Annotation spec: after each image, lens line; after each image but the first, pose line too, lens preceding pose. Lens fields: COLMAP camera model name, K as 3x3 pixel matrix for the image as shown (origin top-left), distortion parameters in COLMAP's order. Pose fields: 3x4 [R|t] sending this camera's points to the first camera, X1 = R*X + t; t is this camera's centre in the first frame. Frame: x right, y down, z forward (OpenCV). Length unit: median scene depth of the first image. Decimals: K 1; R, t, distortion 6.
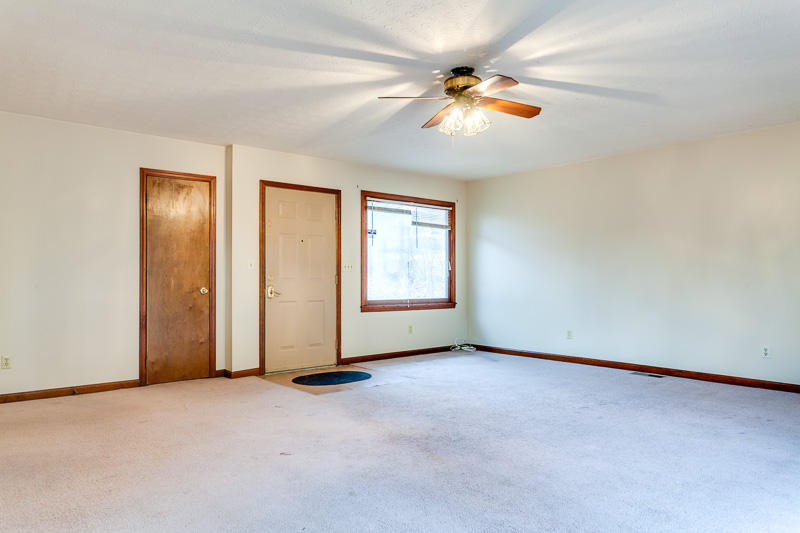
lens RADIAL K [[552.2, 0, 400.0], [0, 552.2, 266.5], [0, 0, 1]] dist [-0.000998, -0.000069]
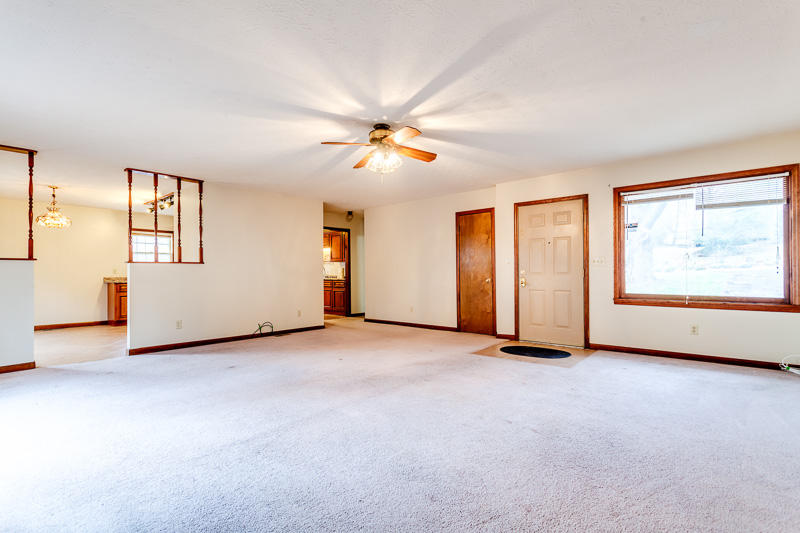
lens RADIAL K [[381.9, 0, 397.8], [0, 381.9, 269.5], [0, 0, 1]] dist [-0.000783, 0.007266]
pose [[0.150753, -0.009313, -0.988528, 0.667009], [0.028598, 0.999578, -0.005056, 0.009939], [0.988158, -0.027507, 0.150956, 0.546697]]
